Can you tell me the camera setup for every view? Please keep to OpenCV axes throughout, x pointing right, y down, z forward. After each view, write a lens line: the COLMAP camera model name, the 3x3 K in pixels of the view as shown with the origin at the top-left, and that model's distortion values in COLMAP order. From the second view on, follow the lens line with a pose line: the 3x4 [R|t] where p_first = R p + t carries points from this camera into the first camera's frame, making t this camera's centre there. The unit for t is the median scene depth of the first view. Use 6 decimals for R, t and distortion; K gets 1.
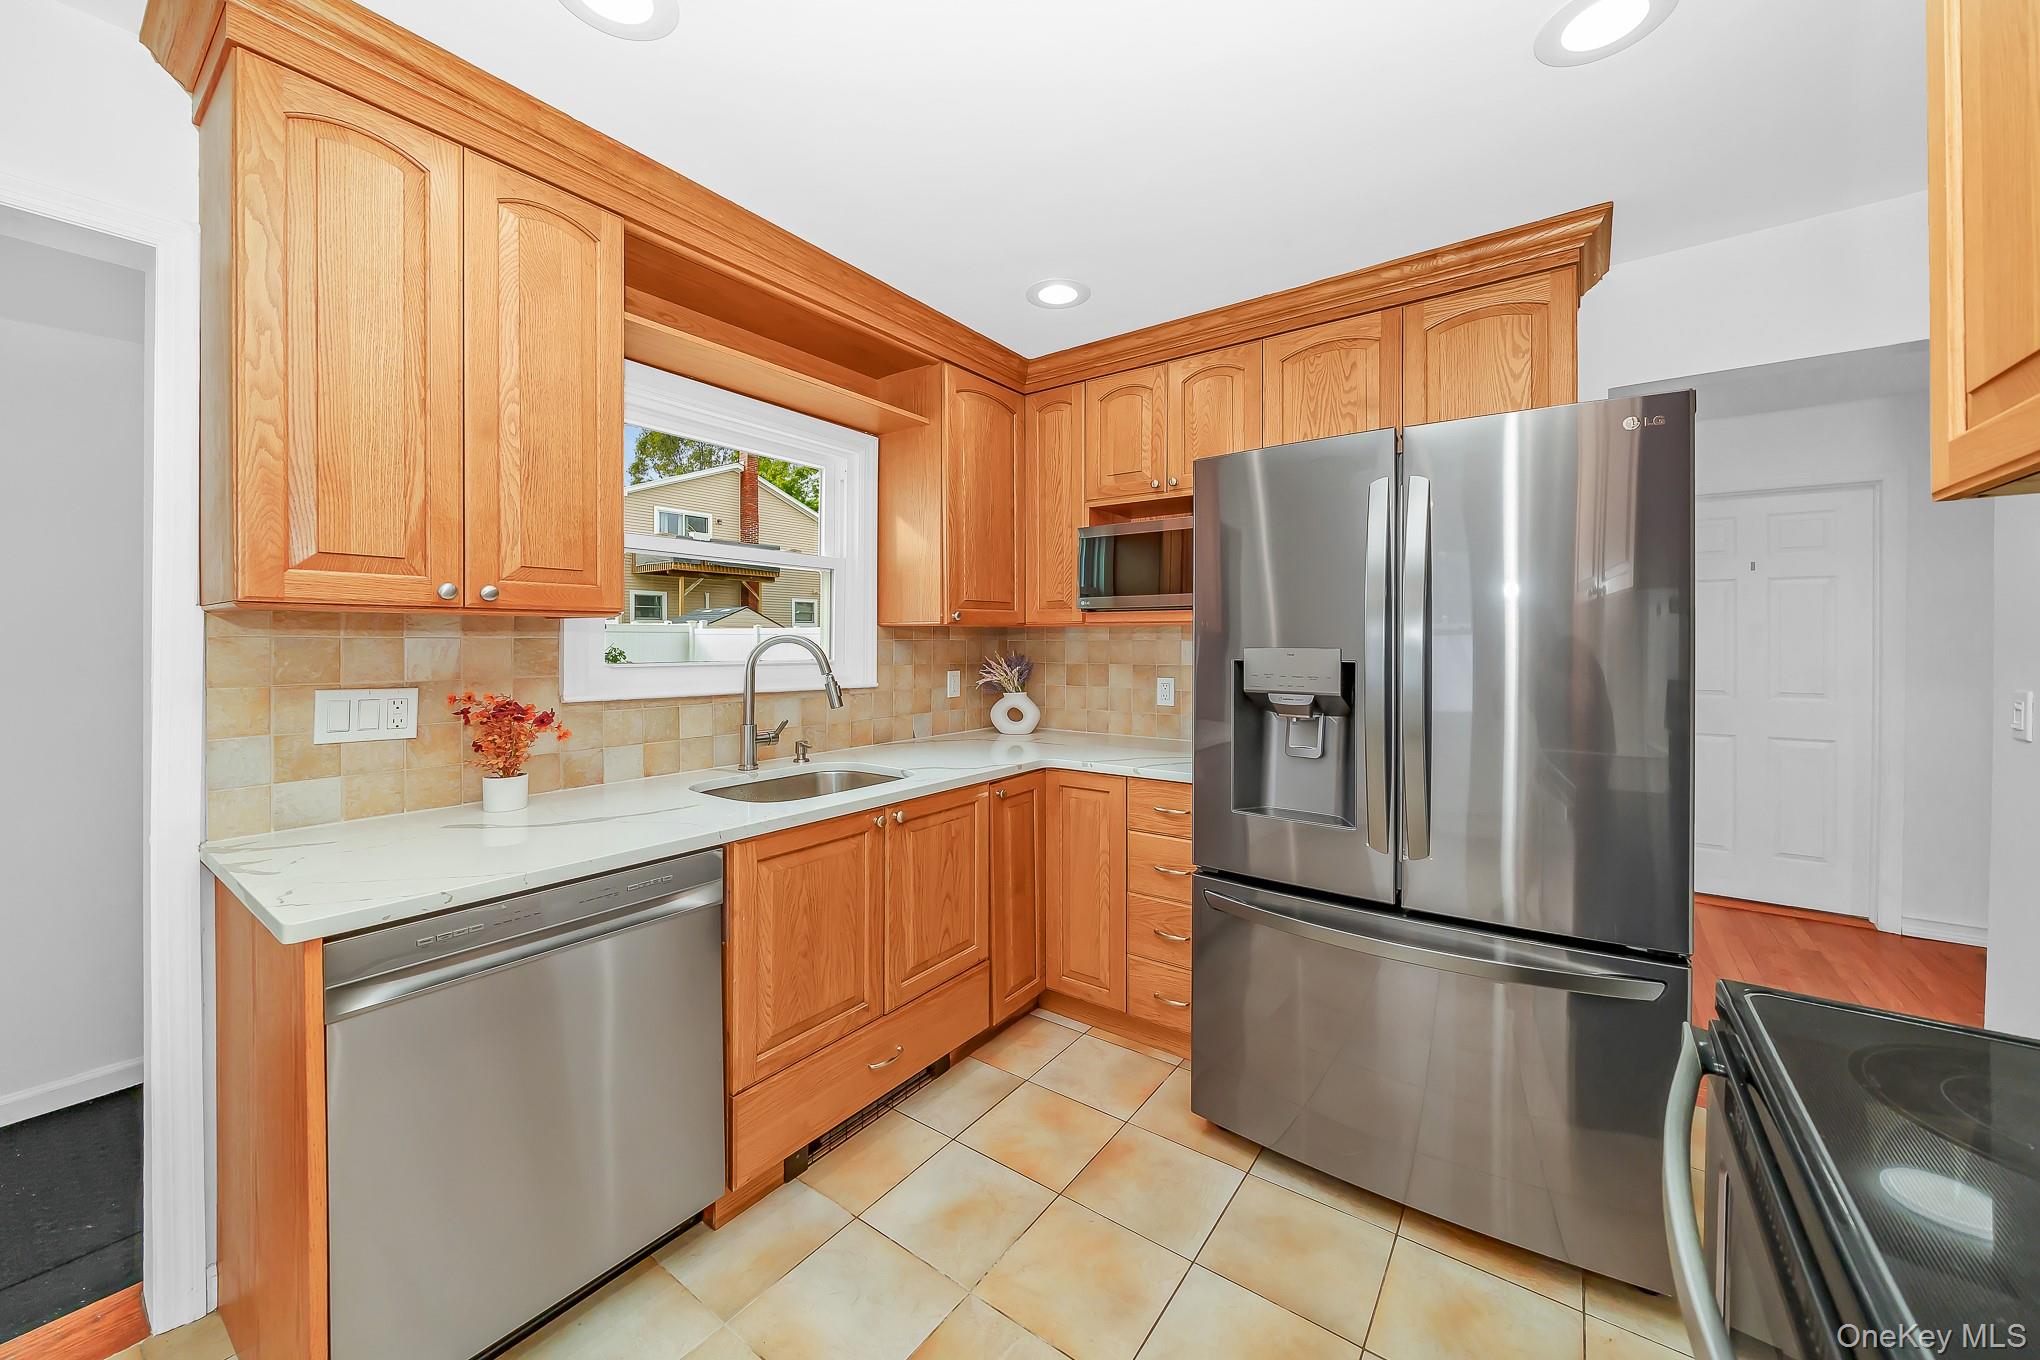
lens RADIAL K [[761.3, 0, 989.4], [0, 761.3, 640.4], [0, 0, 1]] dist [-0.000778, 0.000063]
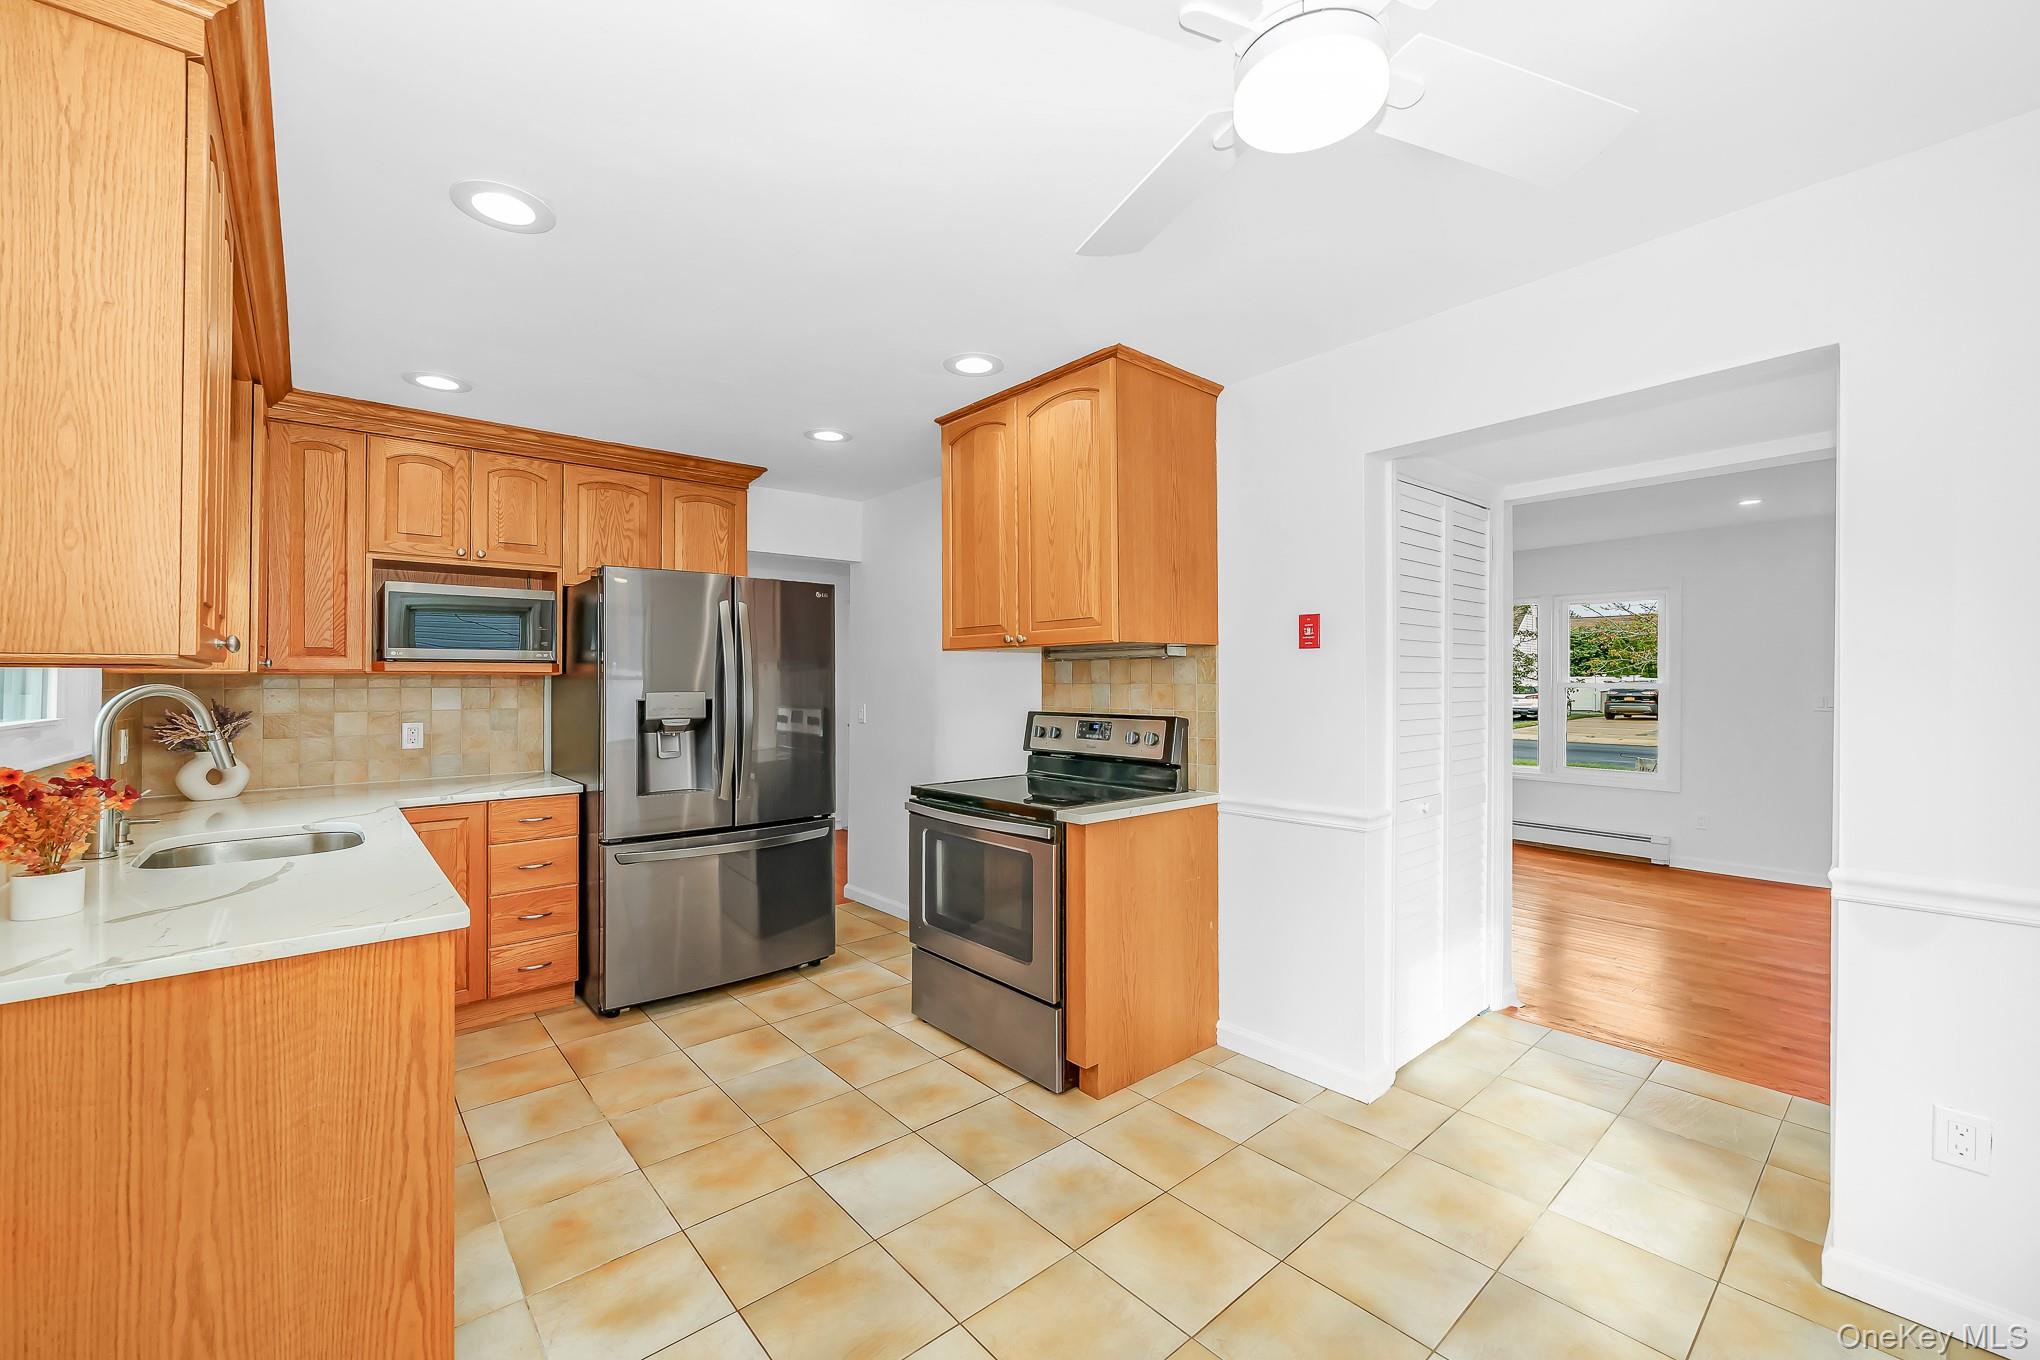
lens RADIAL K [[664.0, 0, 995.8], [0, 664.0, 688.5], [0, 0, 1]] dist [0.001038, 0.000081]
pose [[0.278832, -0.010881, 0.960278, -0.592200], [0.003750, 0.999941, 0.010242, -0.007113], [-0.960333, 0.000745, 0.278856, -0.063678]]
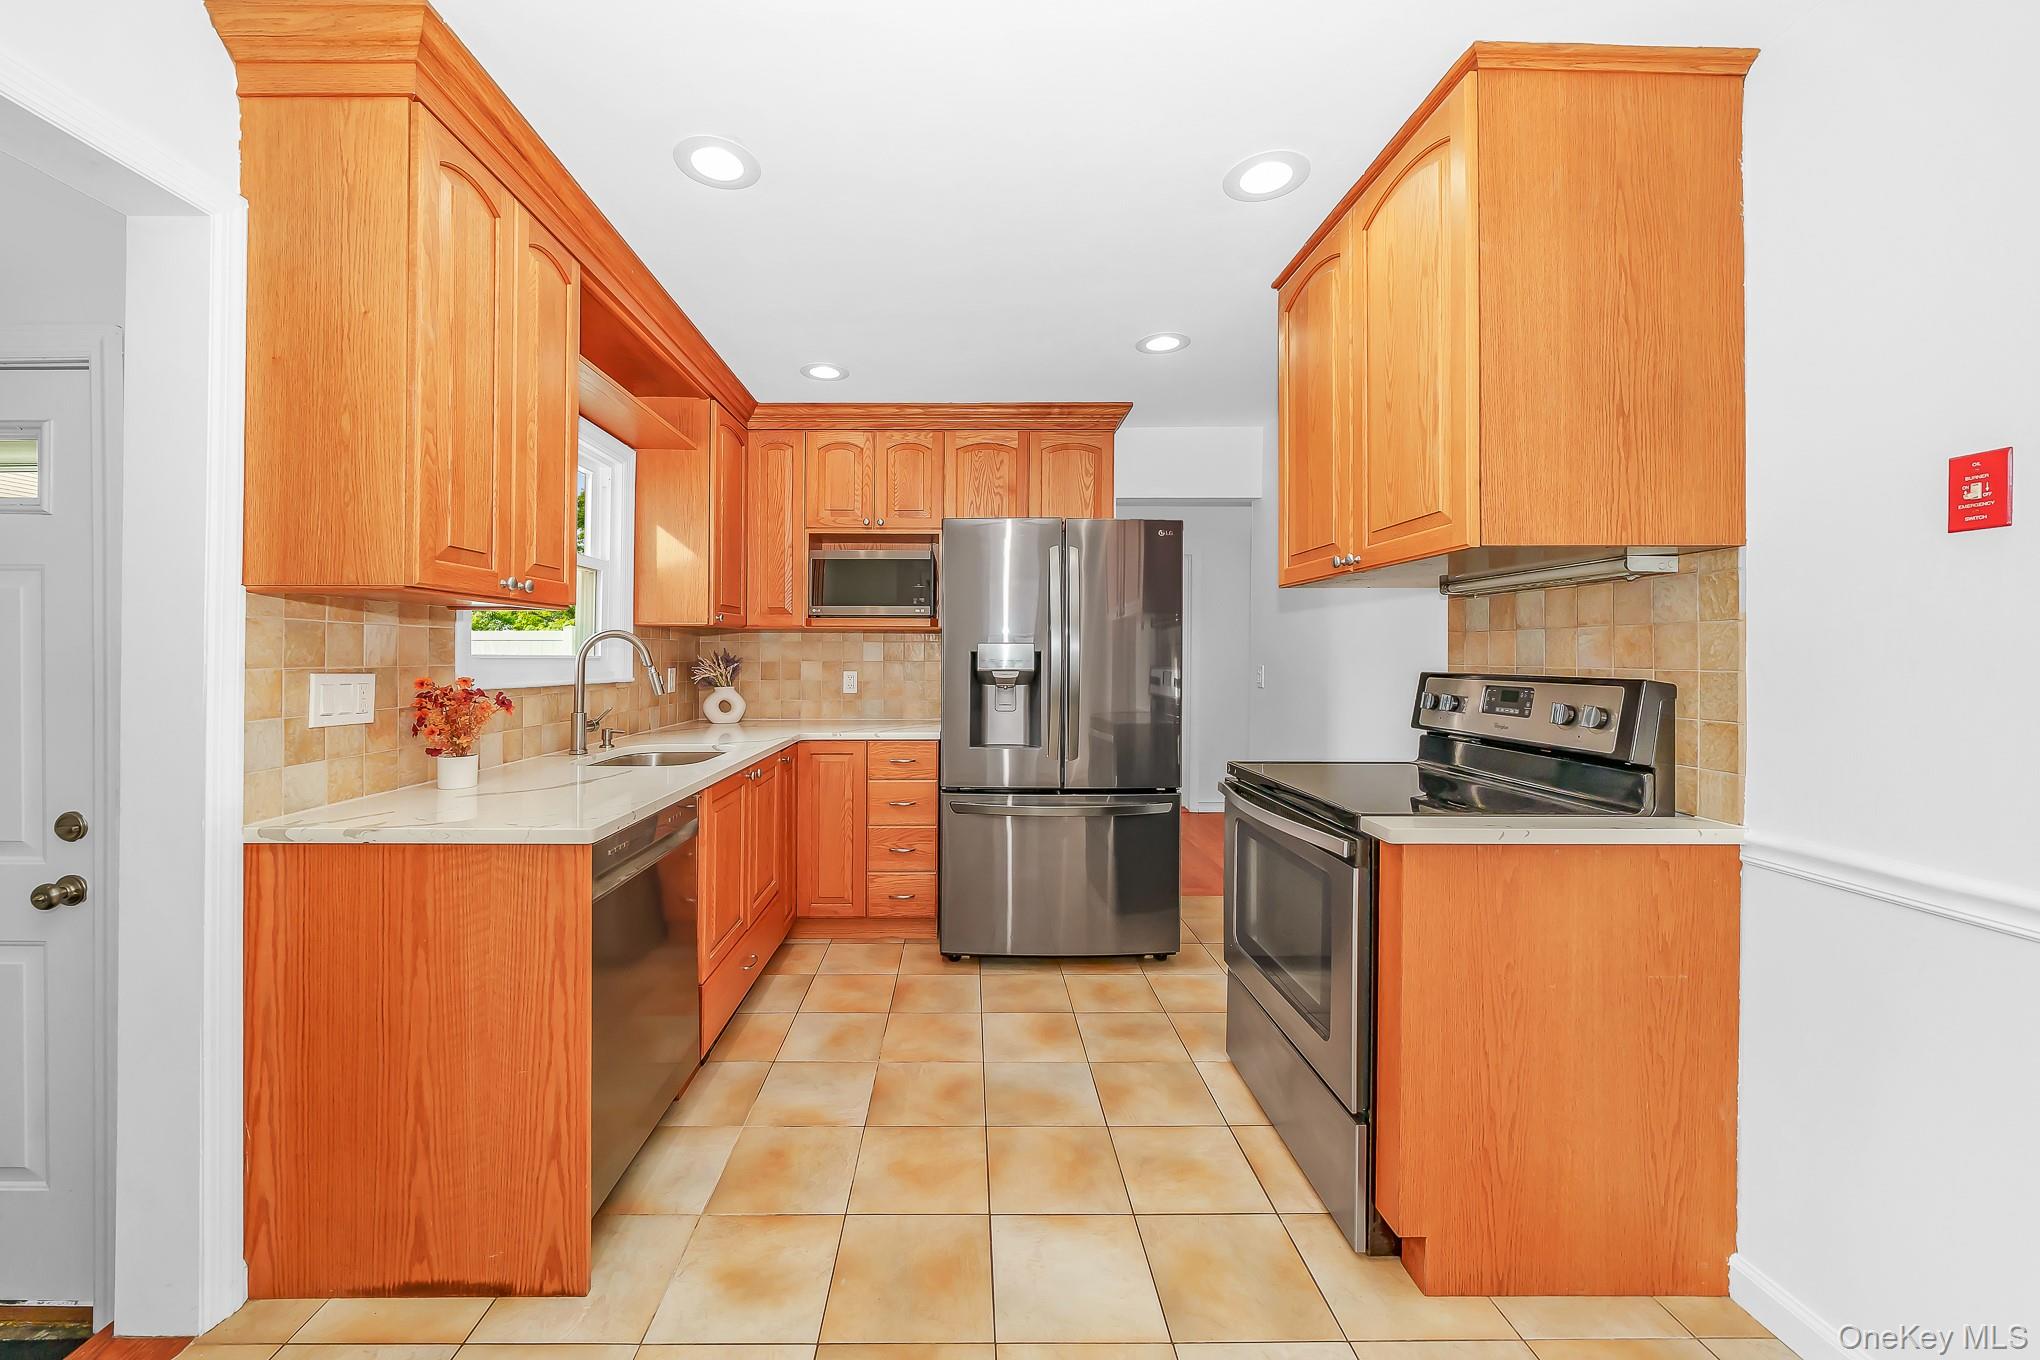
lens RADIAL K [[711.3, 0, 1047.4], [0, 711.3, 656.6], [0, 0, 1]] dist [-0.002447, -0.000258]
pose [[0.770322, -0.006799, 0.637619, -0.368463], [0.000011, 0.999943, 0.010649, 0.016419], [-0.637655, -0.008196, 0.770278, -0.167815]]
